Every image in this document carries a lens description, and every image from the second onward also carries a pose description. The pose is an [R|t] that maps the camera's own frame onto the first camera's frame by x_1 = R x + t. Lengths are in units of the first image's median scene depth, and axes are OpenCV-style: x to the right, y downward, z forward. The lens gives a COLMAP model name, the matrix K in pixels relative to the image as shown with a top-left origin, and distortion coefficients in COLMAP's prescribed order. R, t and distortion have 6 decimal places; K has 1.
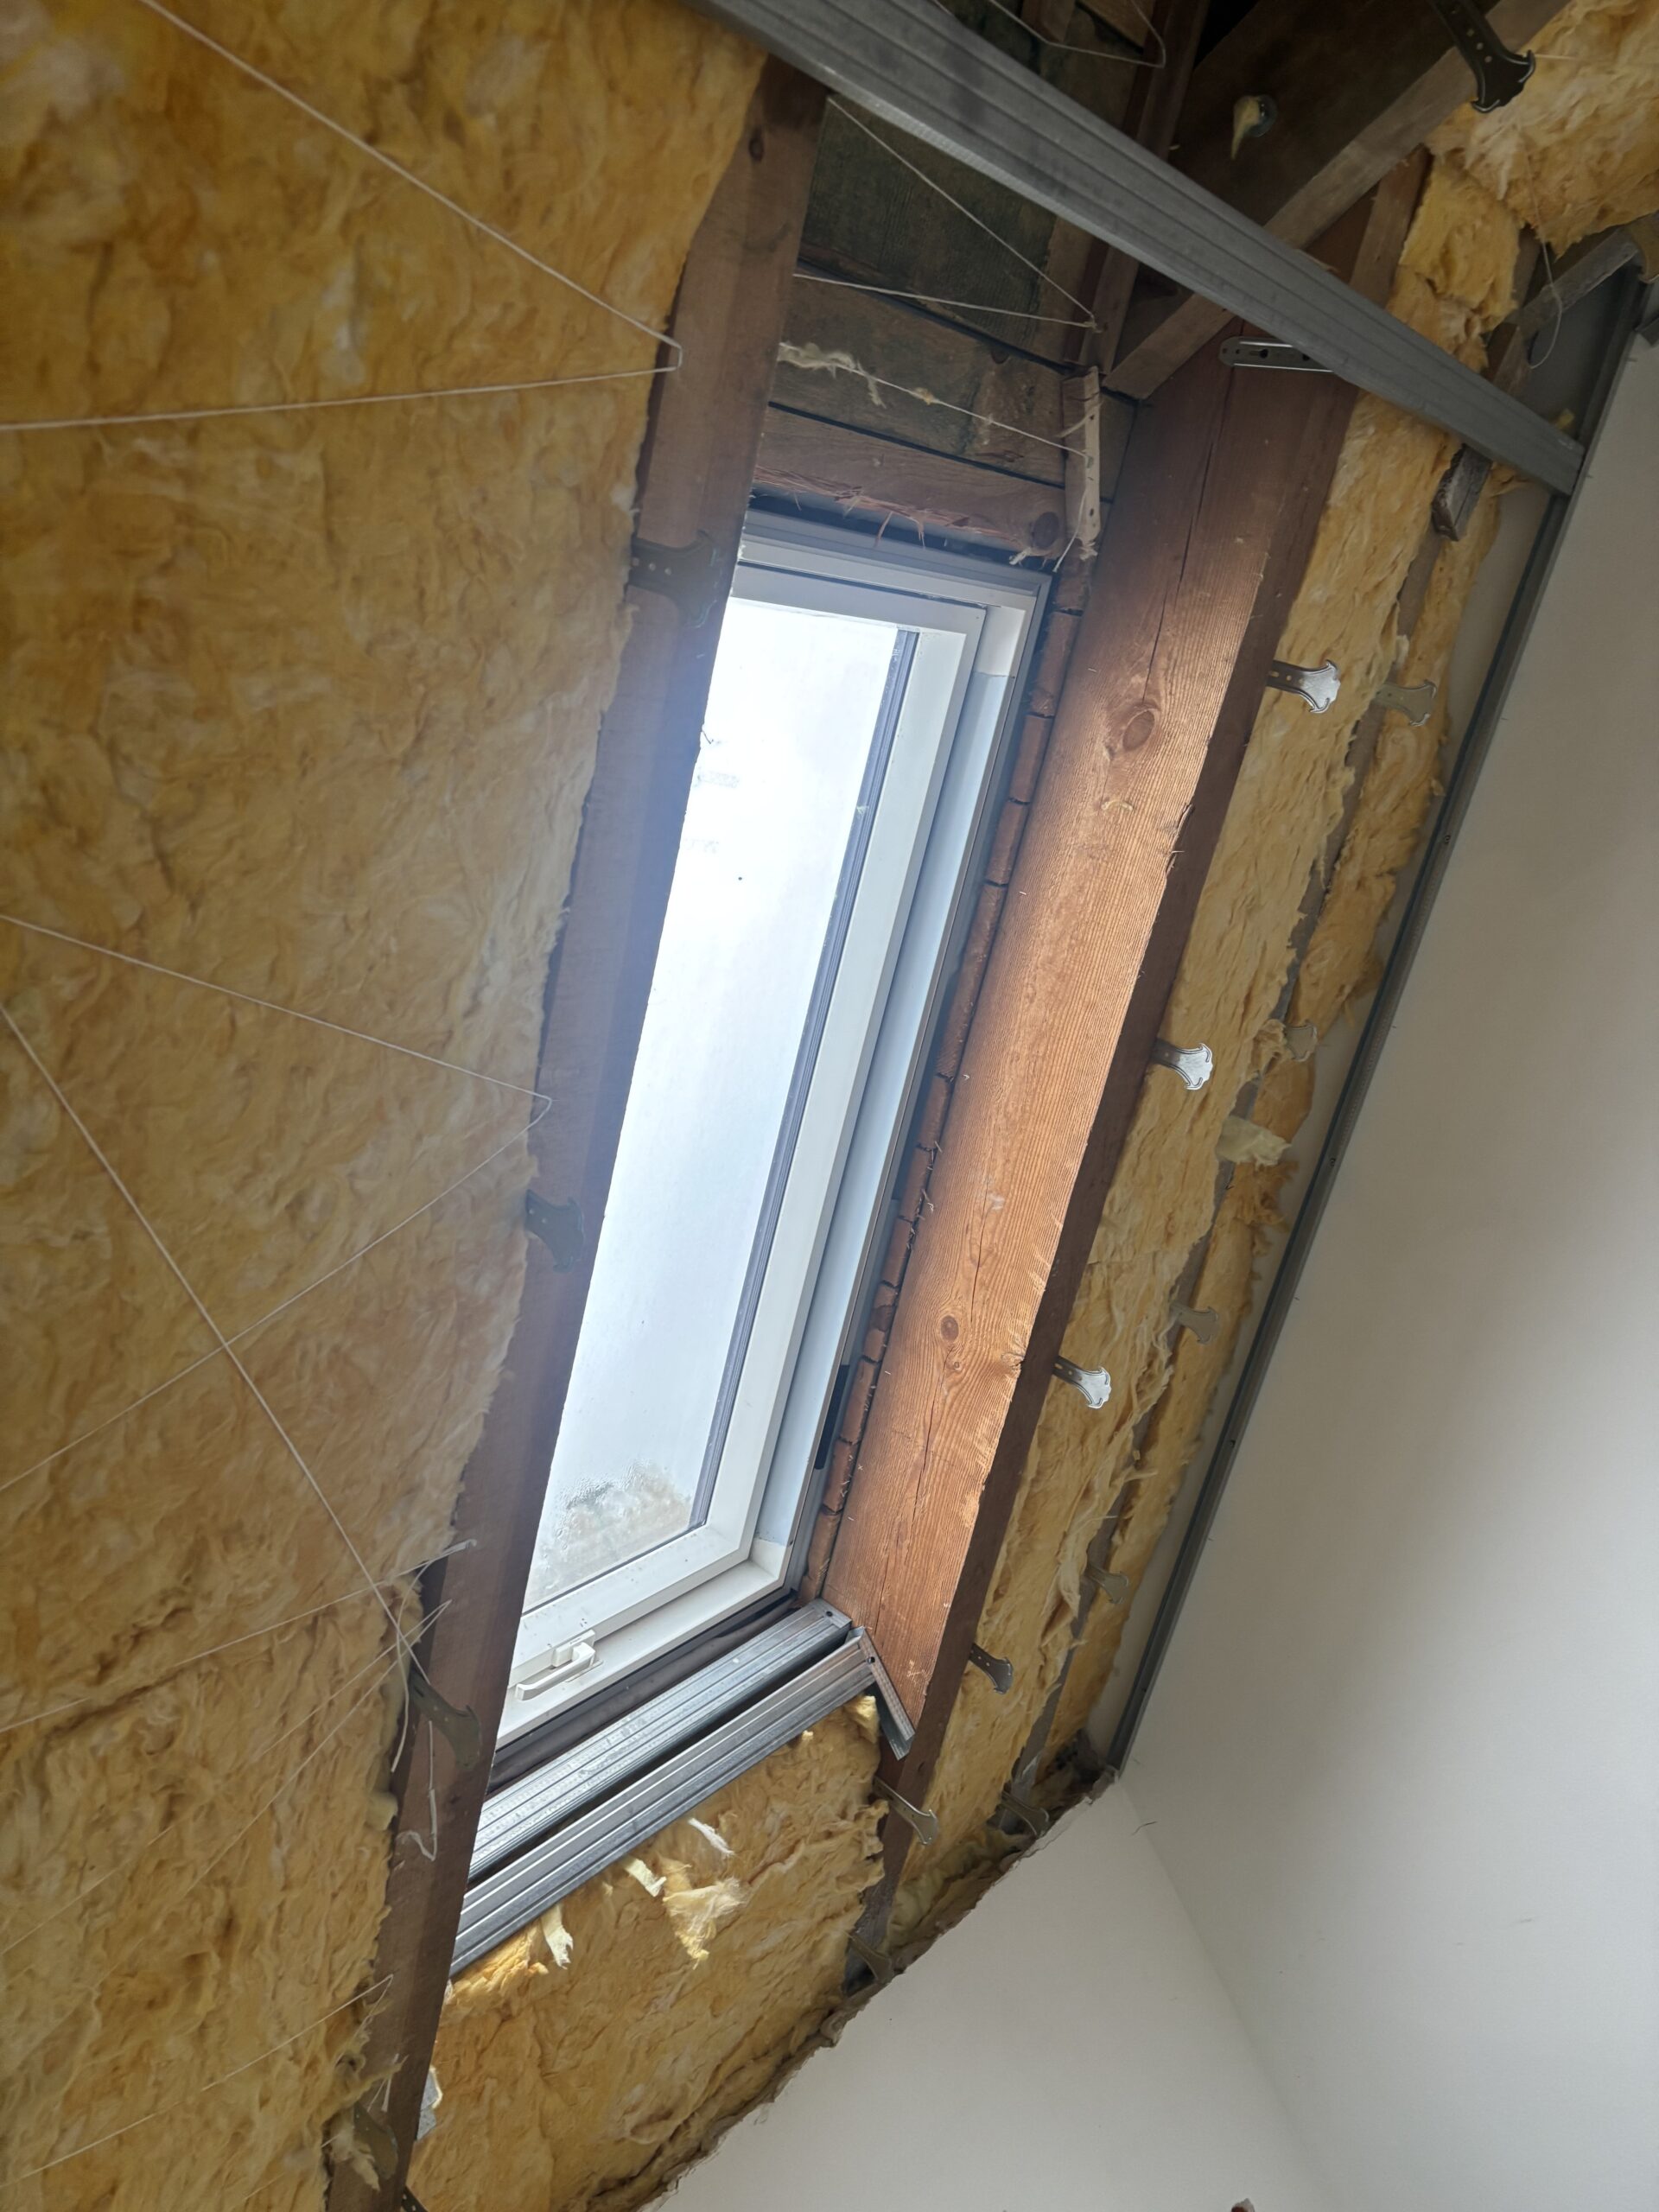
lens RADIAL K [[1643.6, 0, 833.6], [0, 1643.6, 1108.1], [0, 0, 1]] dist [0.009923, -0.022359]
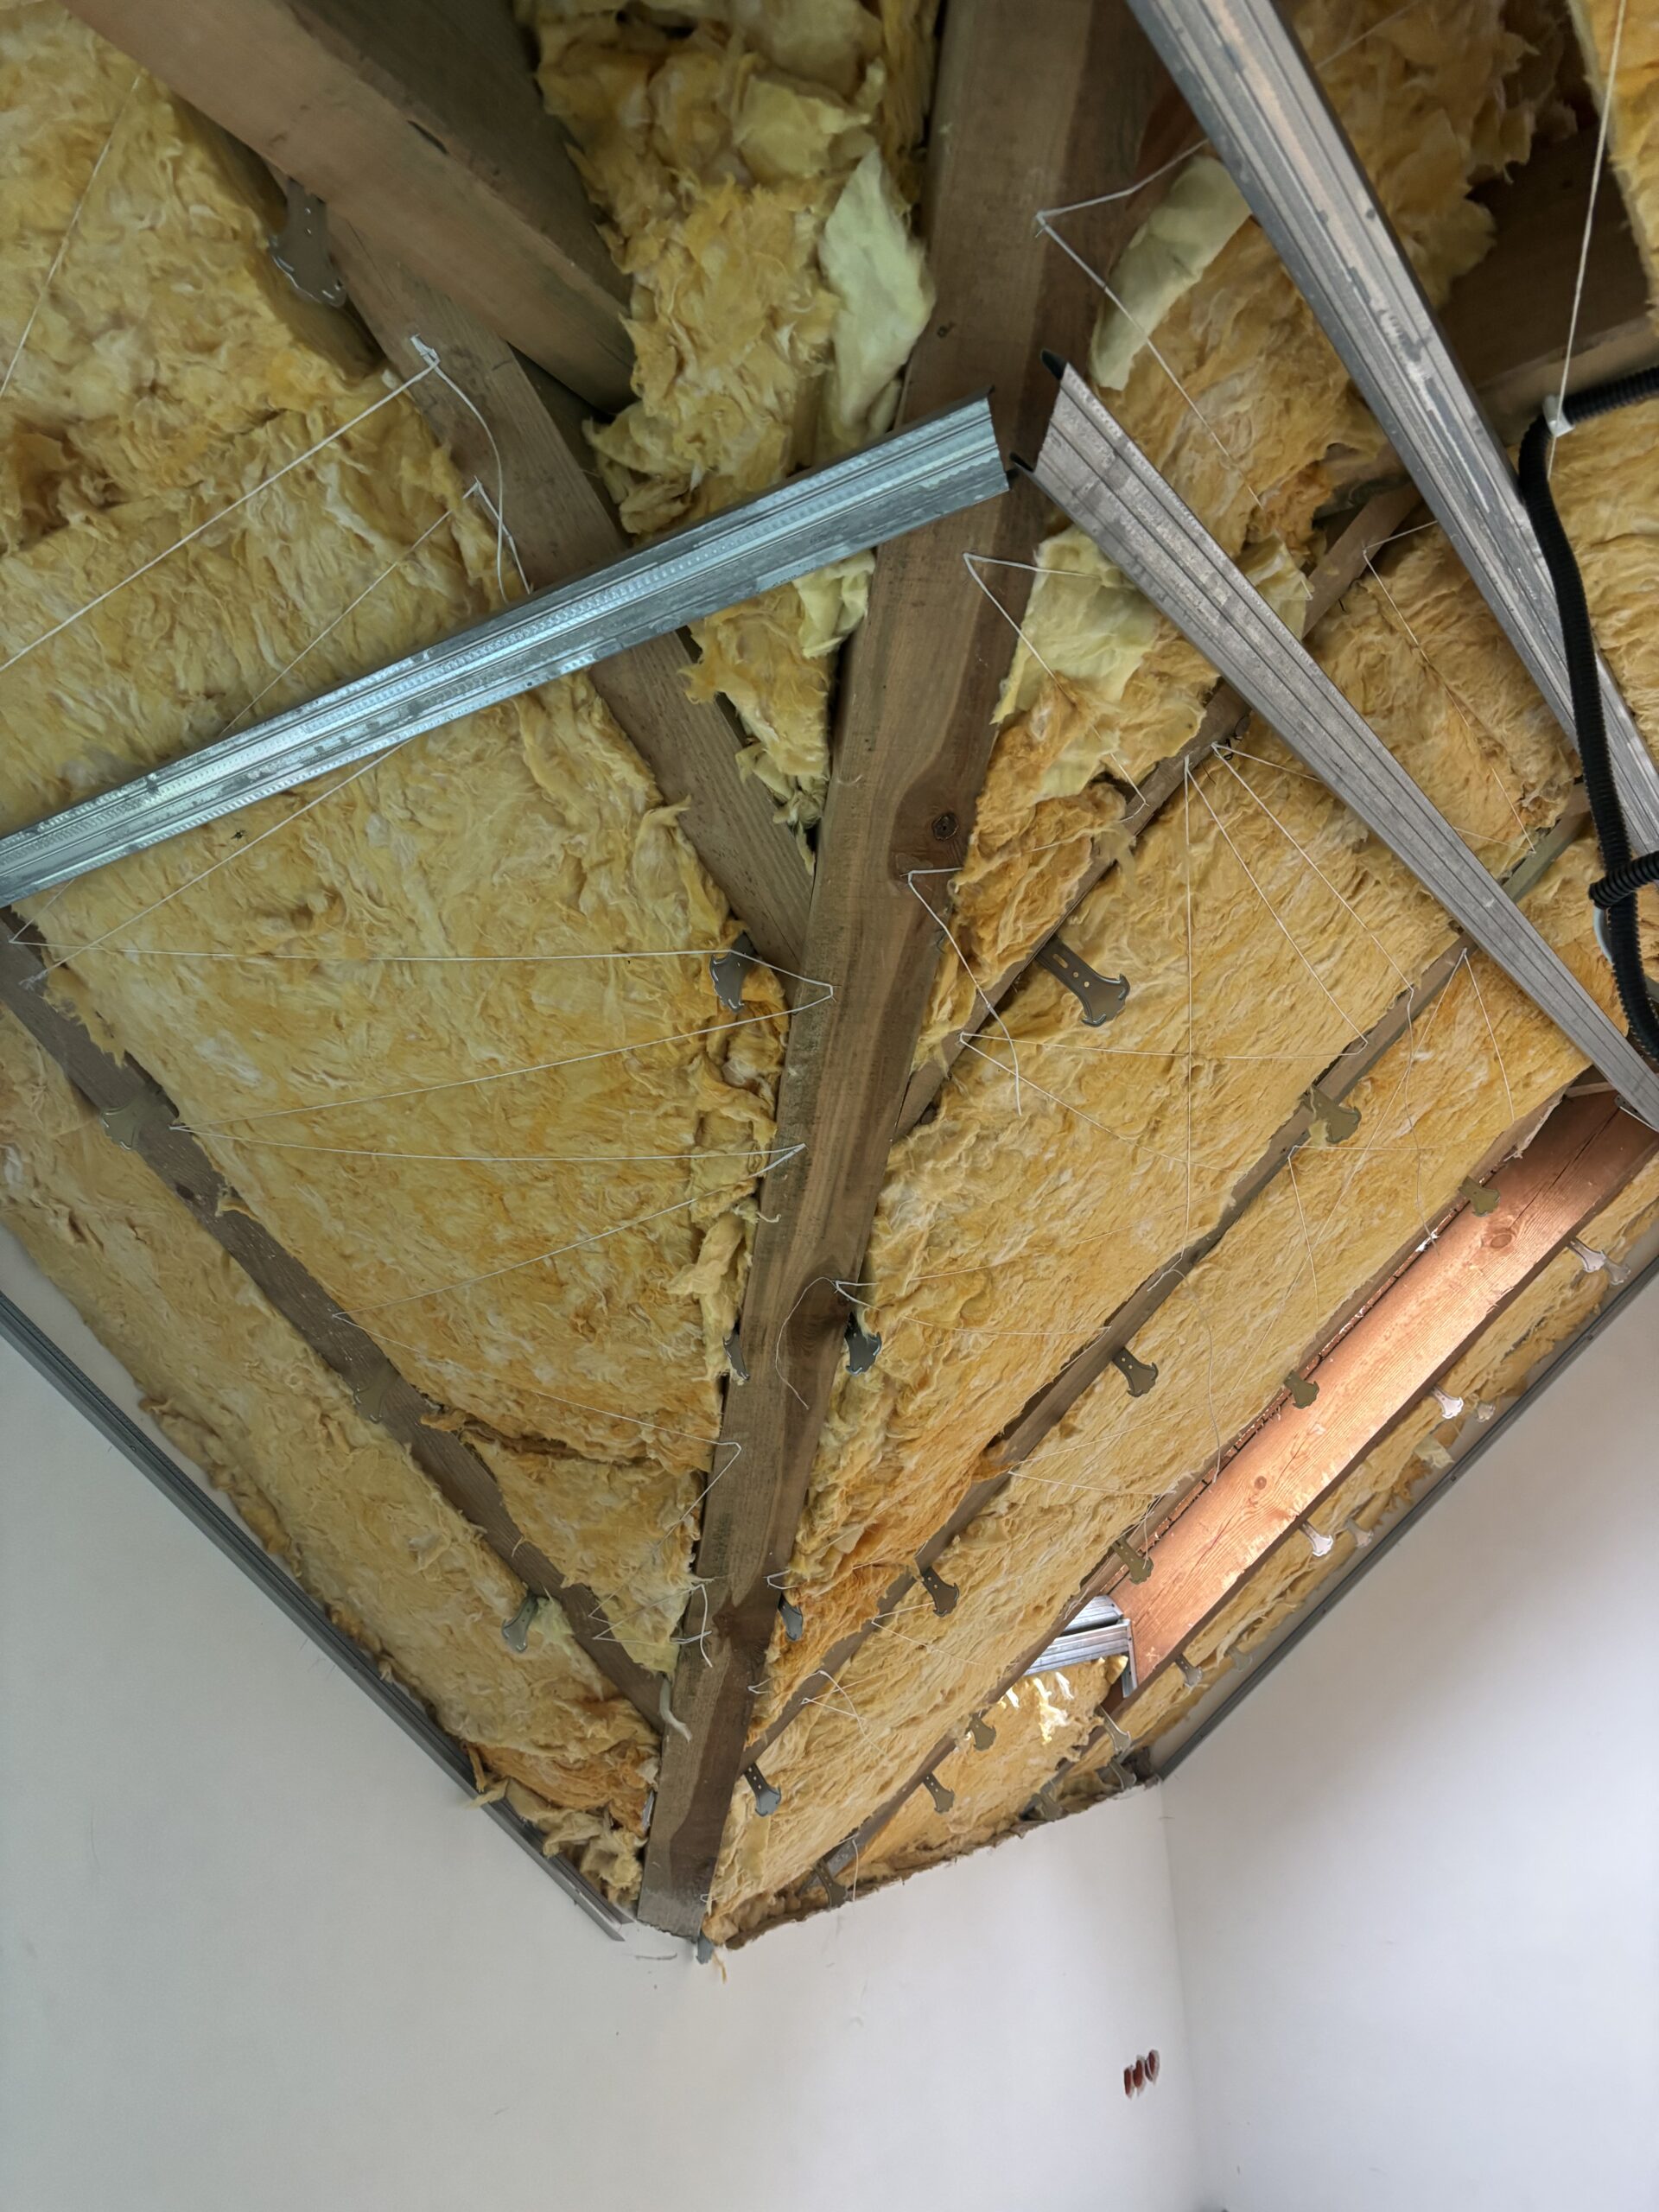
lens RADIAL K [[1643.6, 0, 833.6], [0, 1643.6, 1108.1], [0, 0, 1]] dist [0.009923, -0.022359]
pose [[0.910503, 0.411862, 0.036787, -0.650302], [-0.408374, 0.909614, -0.076373, 0.096794], [-0.064917, 0.054515, 0.996400, -0.876463]]
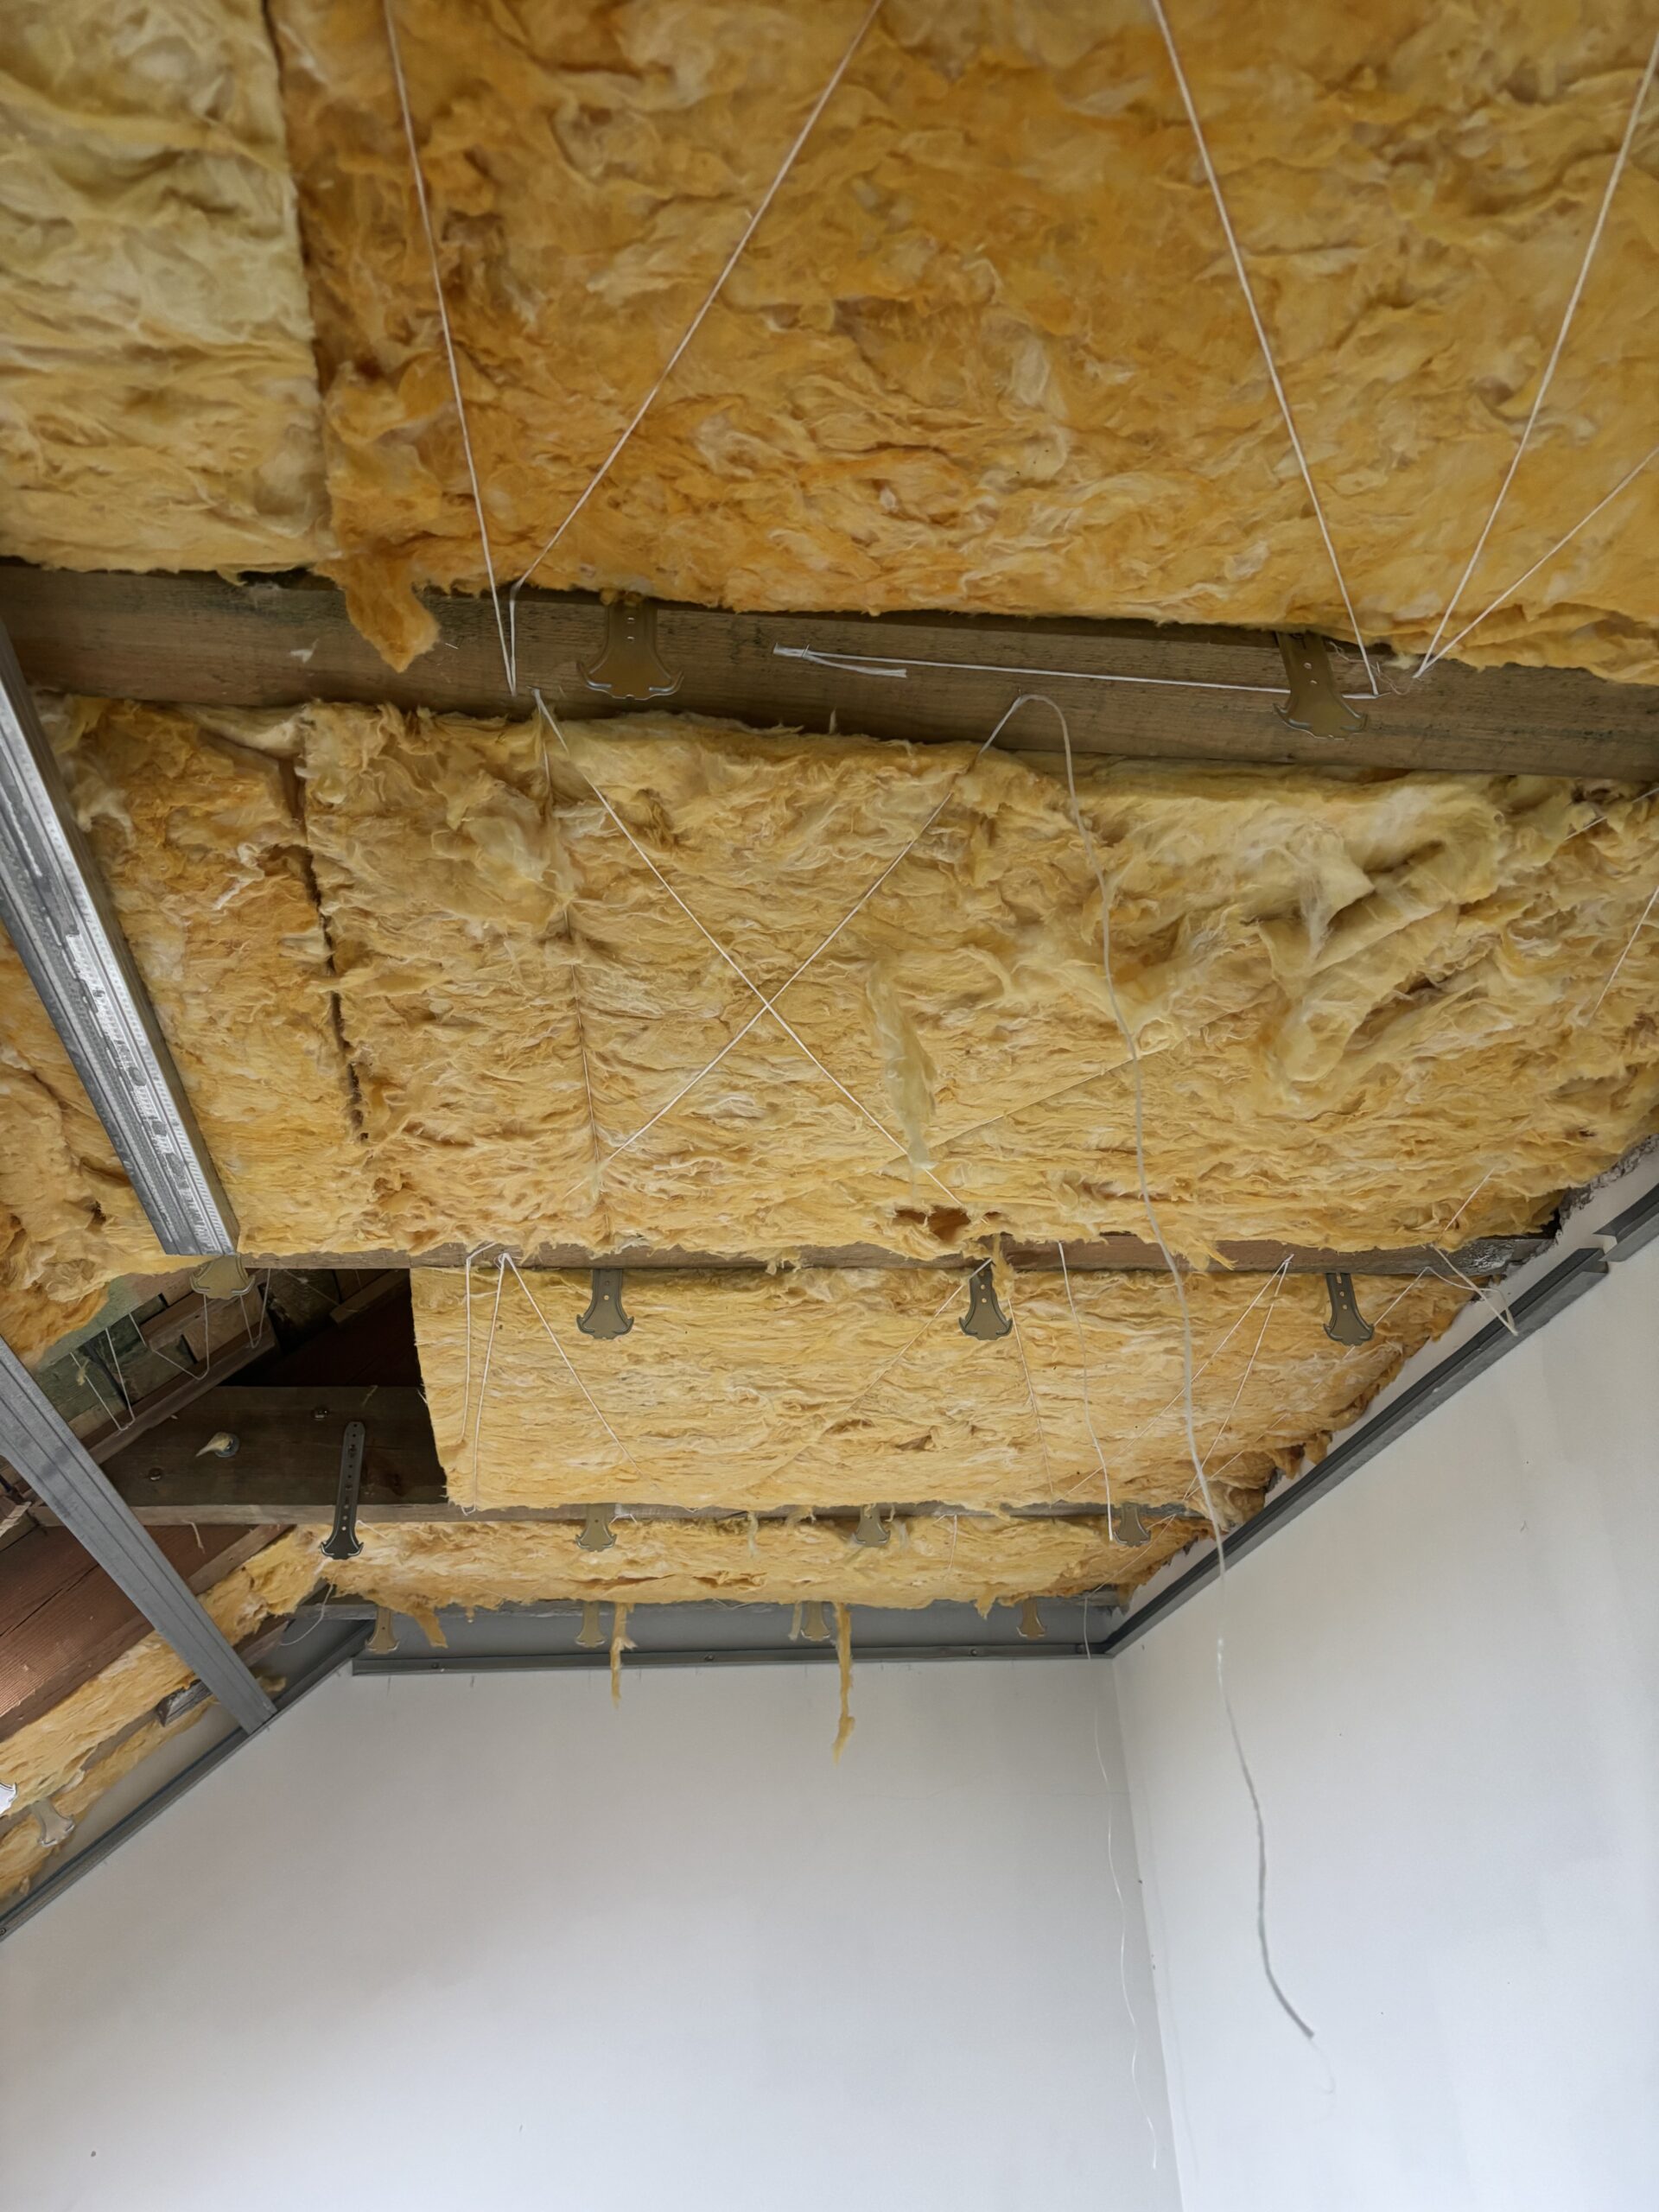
lens RADIAL K [[1636.3, 0, 831.5], [0, 1636.3, 1147.5], [0, 0, 1]] dist [0.061521, -0.076545]
pose [[0.581746, 0.696674, 0.419782, -0.204451], [-0.379547, 0.688982, -0.617453, -0.053956], [-0.719385, 0.199874, 0.665233, -0.389069]]
